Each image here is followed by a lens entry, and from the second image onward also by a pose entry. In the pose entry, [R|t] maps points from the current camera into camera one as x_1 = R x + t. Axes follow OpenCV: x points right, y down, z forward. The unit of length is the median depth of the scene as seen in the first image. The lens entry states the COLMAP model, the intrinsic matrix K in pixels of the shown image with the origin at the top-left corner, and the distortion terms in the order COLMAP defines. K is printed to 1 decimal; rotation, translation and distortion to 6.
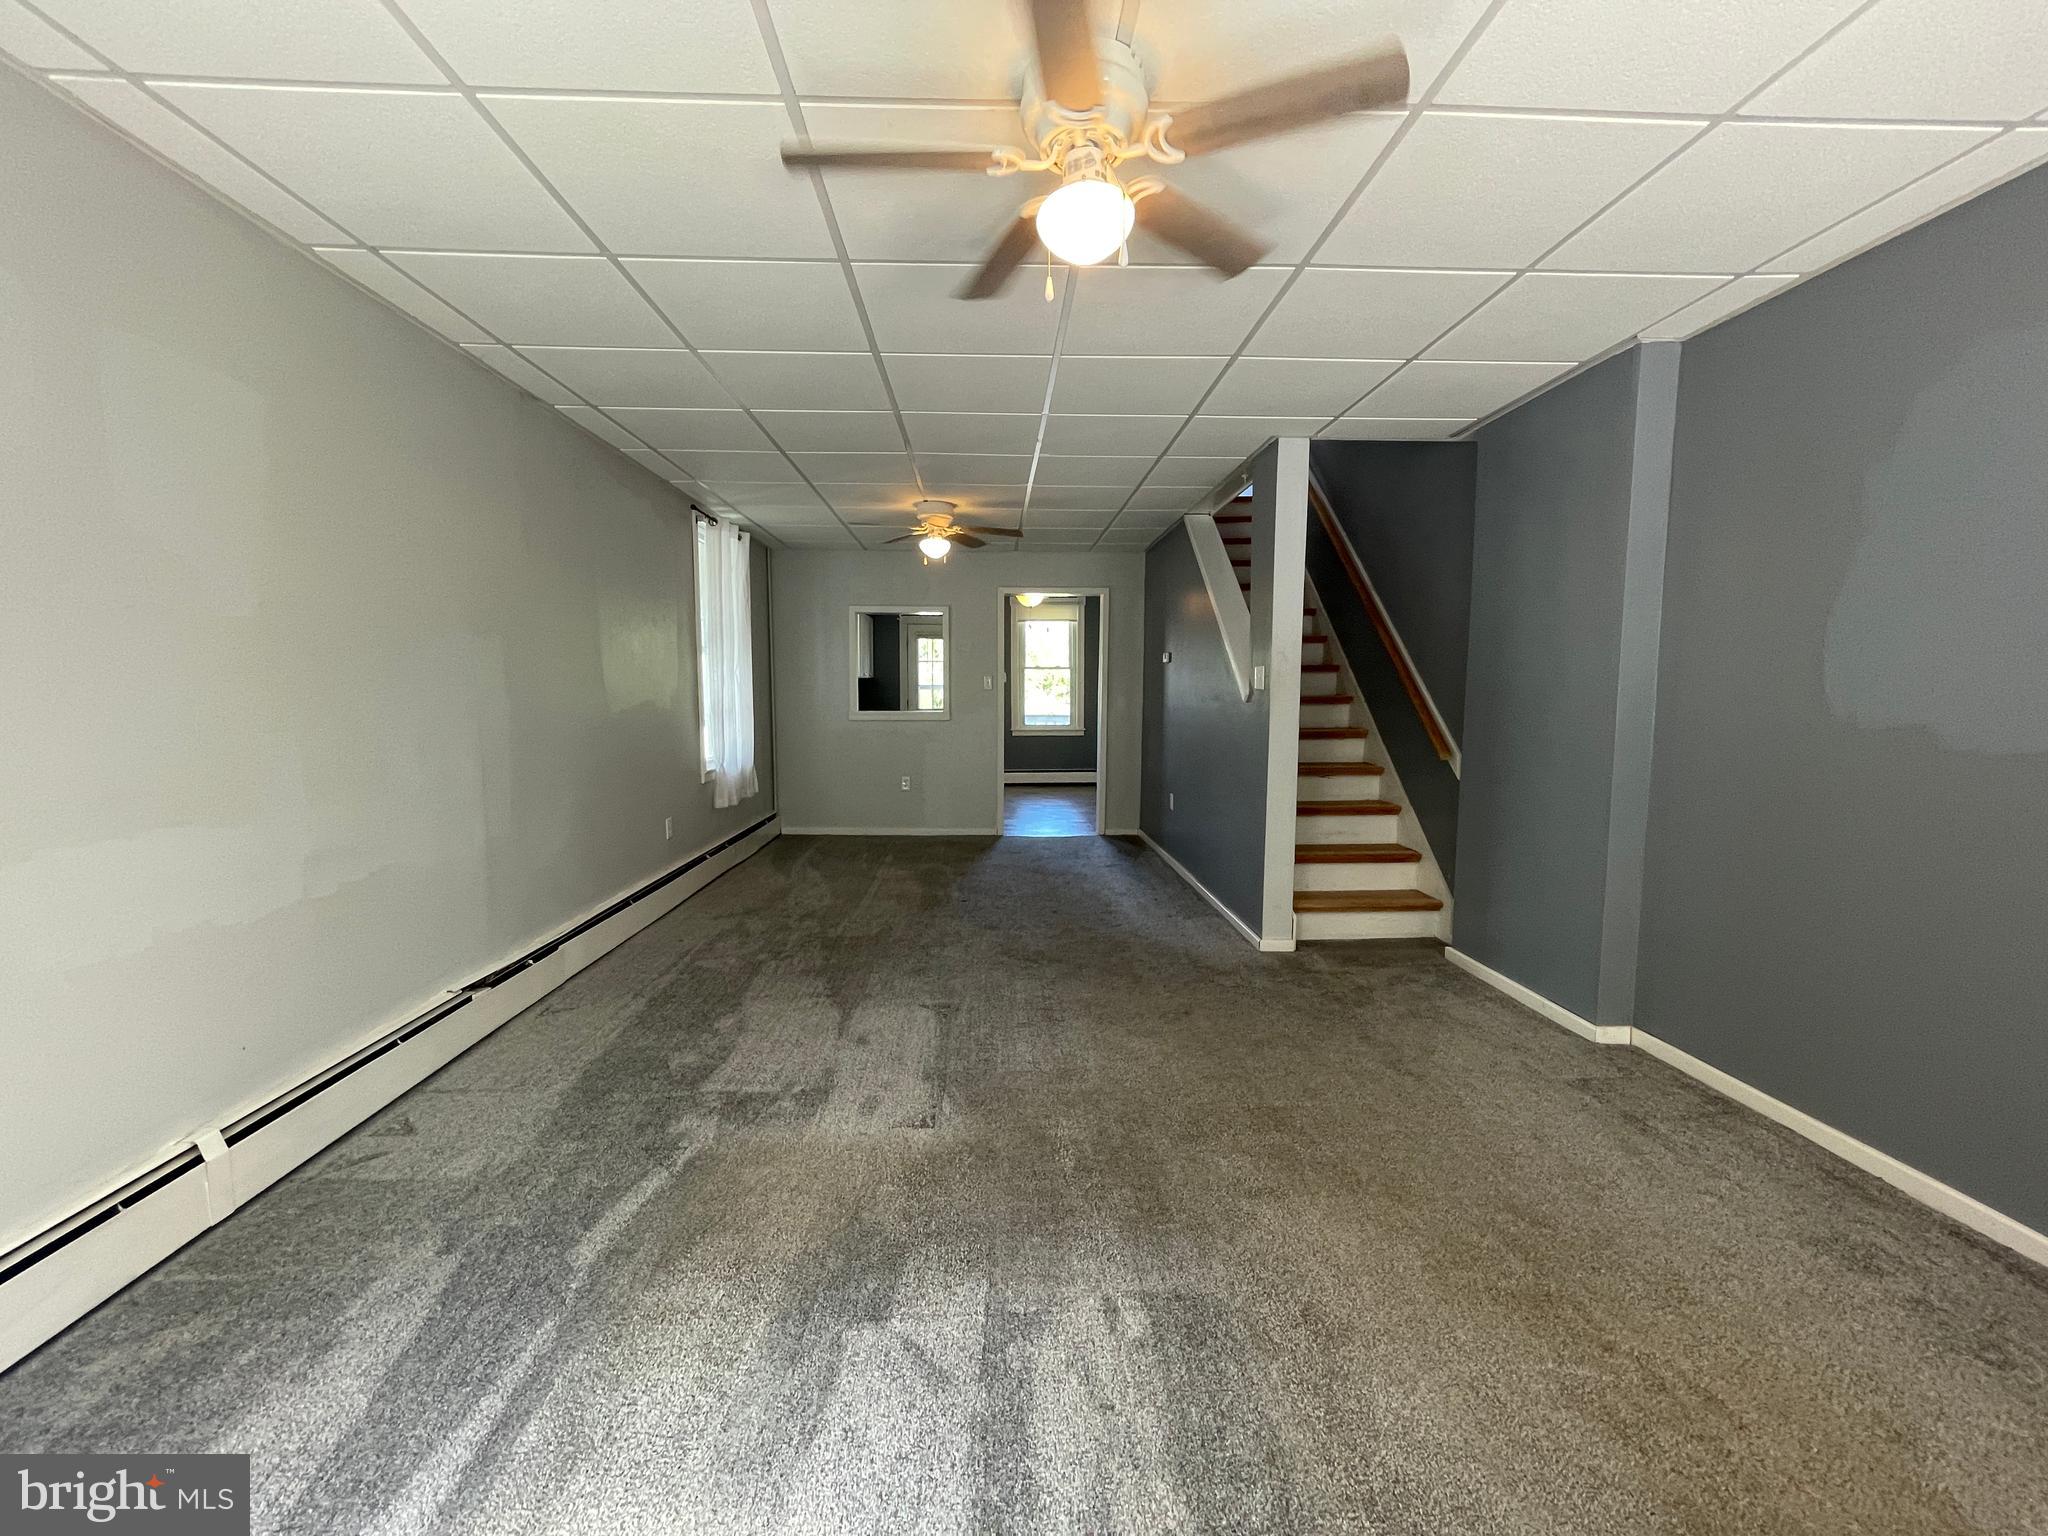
lens RADIAL K [[833.9, 0, 1017.1], [0, 833.9, 762.6], [0, 0, 1]] dist [-0.003100, -0.000457]
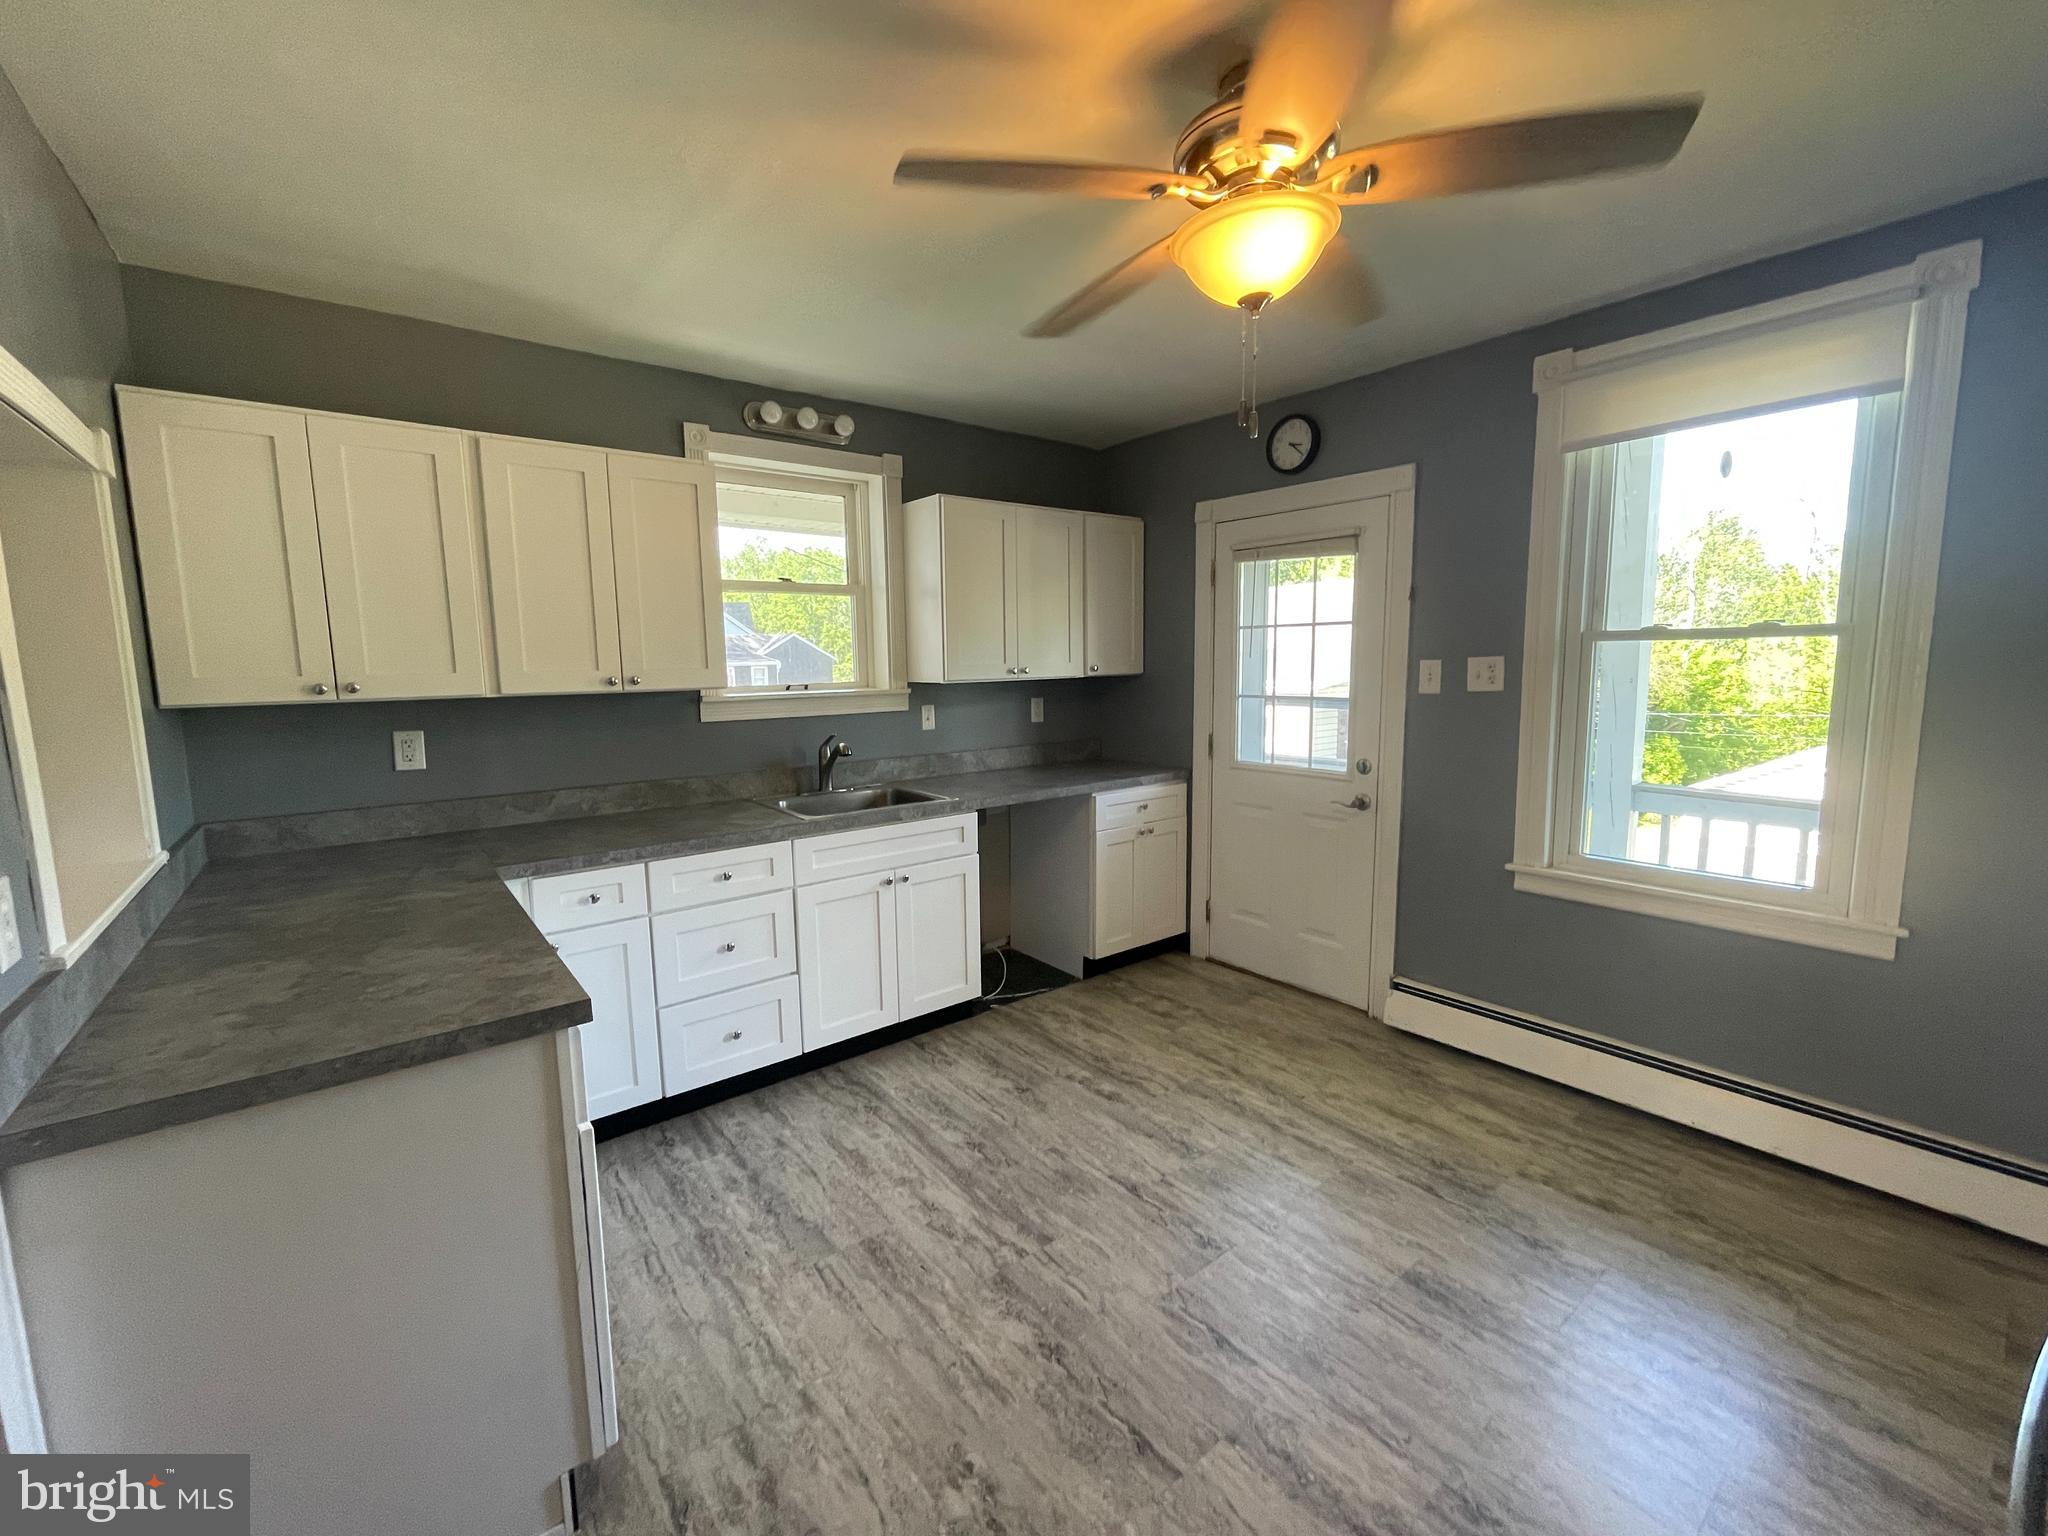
lens RADIAL K [[833.9, 0, 1018.5], [0, 833.9, 765.6], [0, 0, 1]] dist [-0.003100, -0.000457]
pose [[0.584573, 0.092398, -0.806063, 0.390312], [-0.058162, 0.995711, 0.071956, -0.281554], [0.809254, 0.004819, 0.587440, 2.431178]]
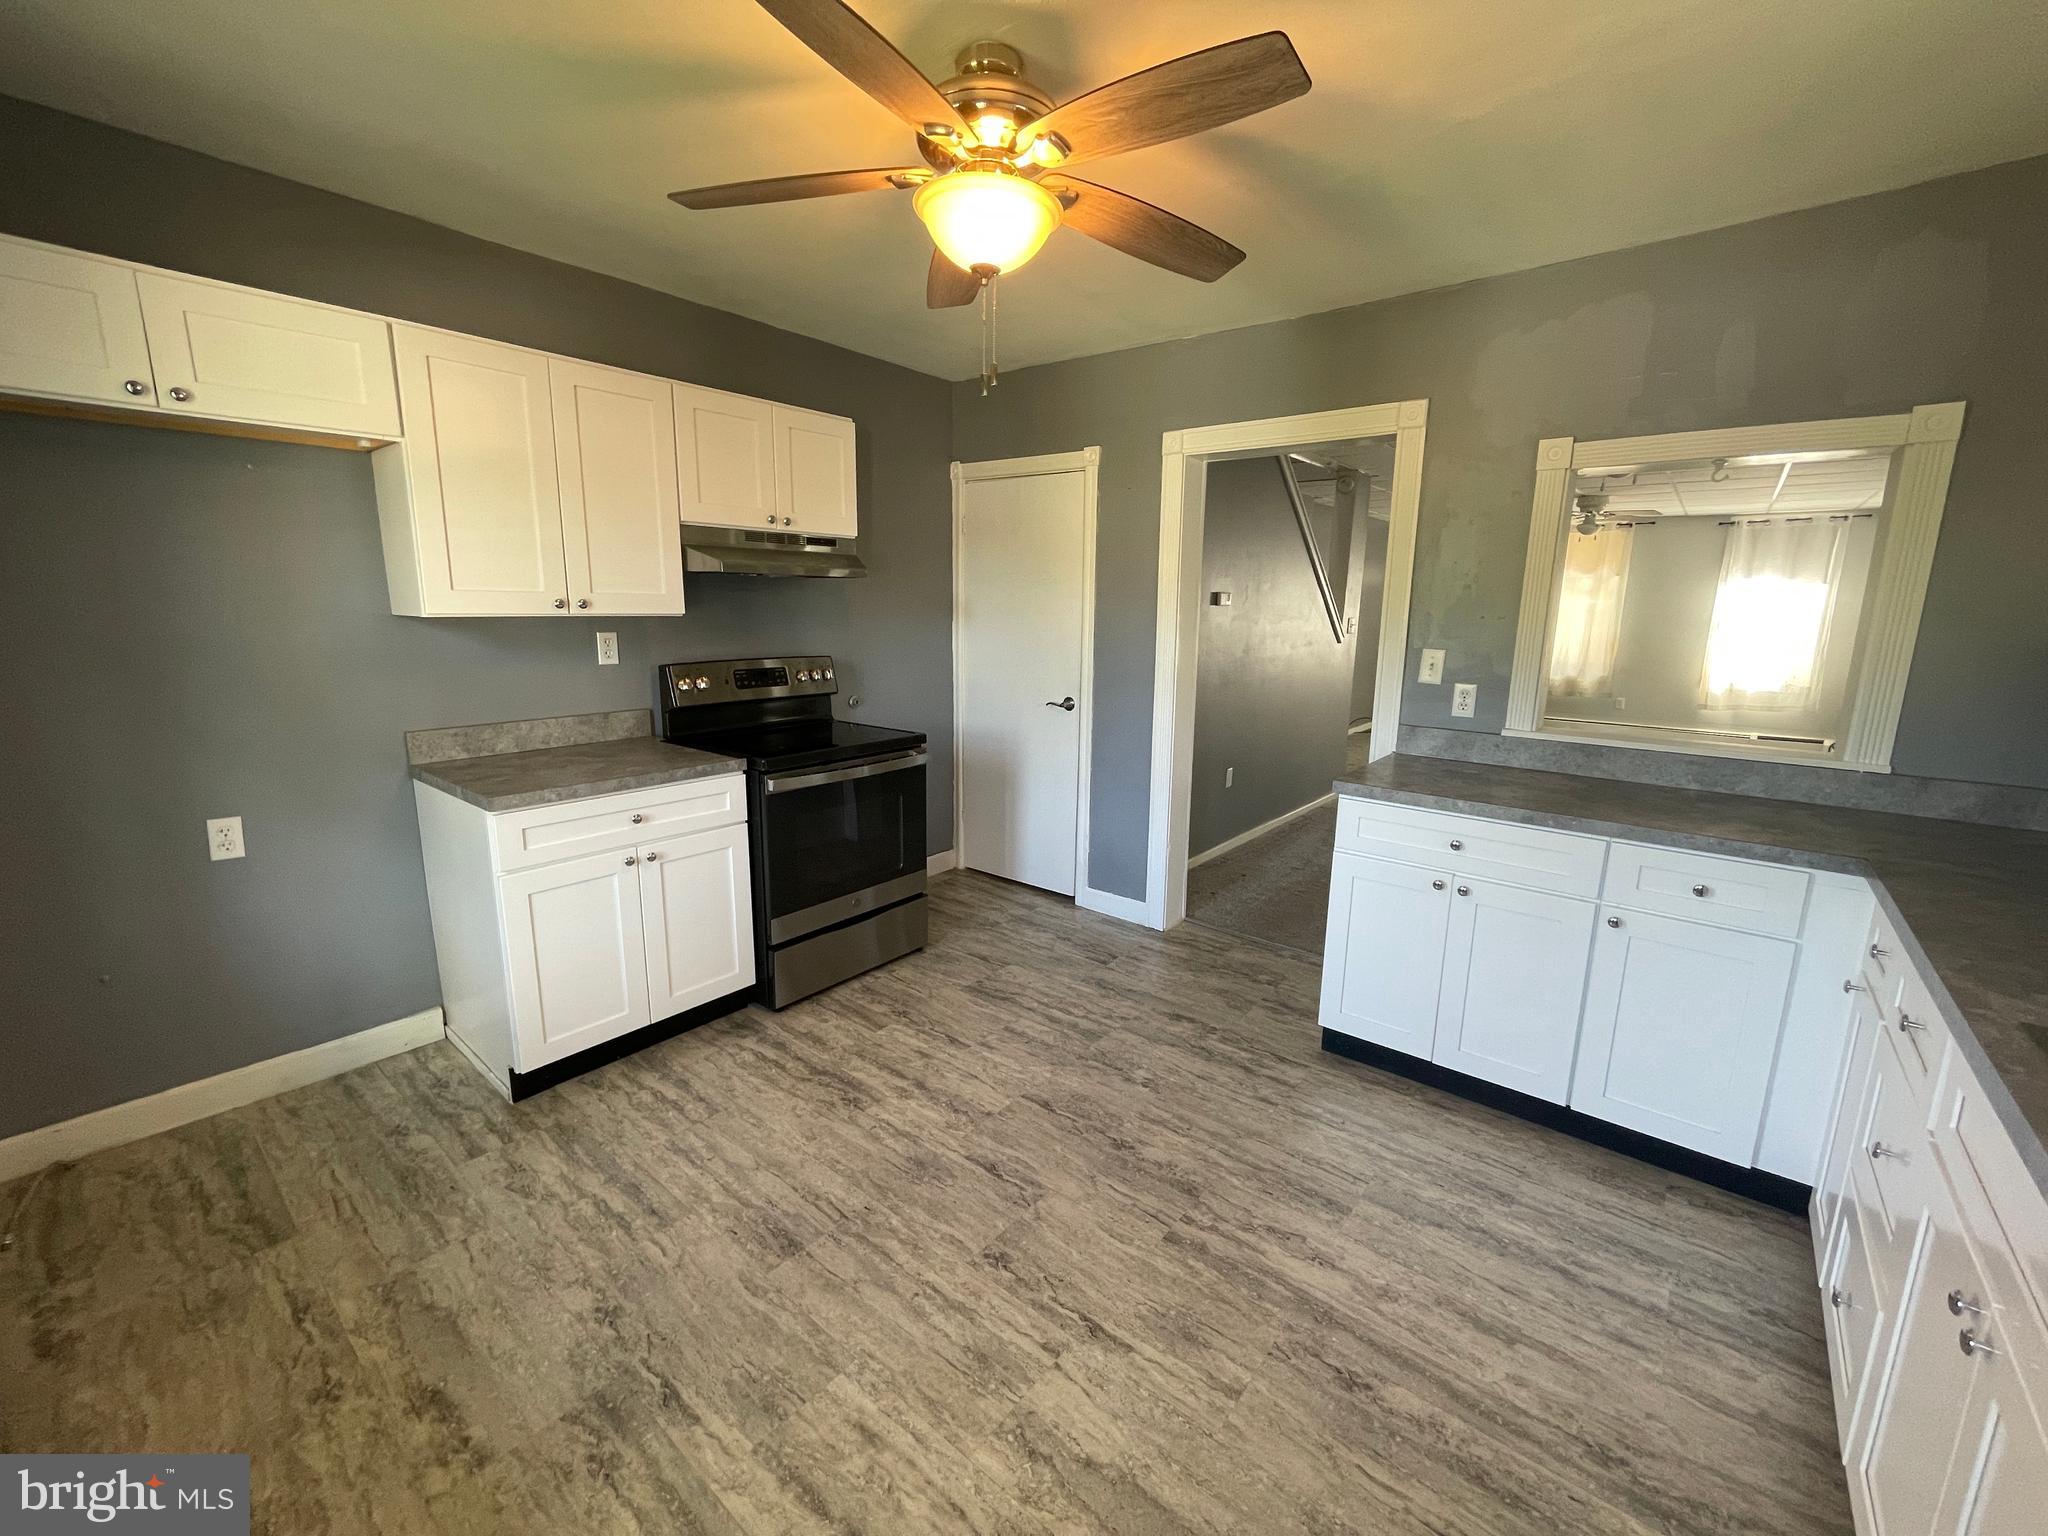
lens RADIAL K [[833.9, 0, 1016.4], [0, 833.9, 765.7], [0, 0, 1]] dist [-0.003100, -0.000457]
pose [[-0.738638, -0.143356, 0.658683, -0.371646], [0.044611, 0.964588, 0.259960, -0.356995], [-0.672625, 0.221400, -0.706087, 3.277586]]
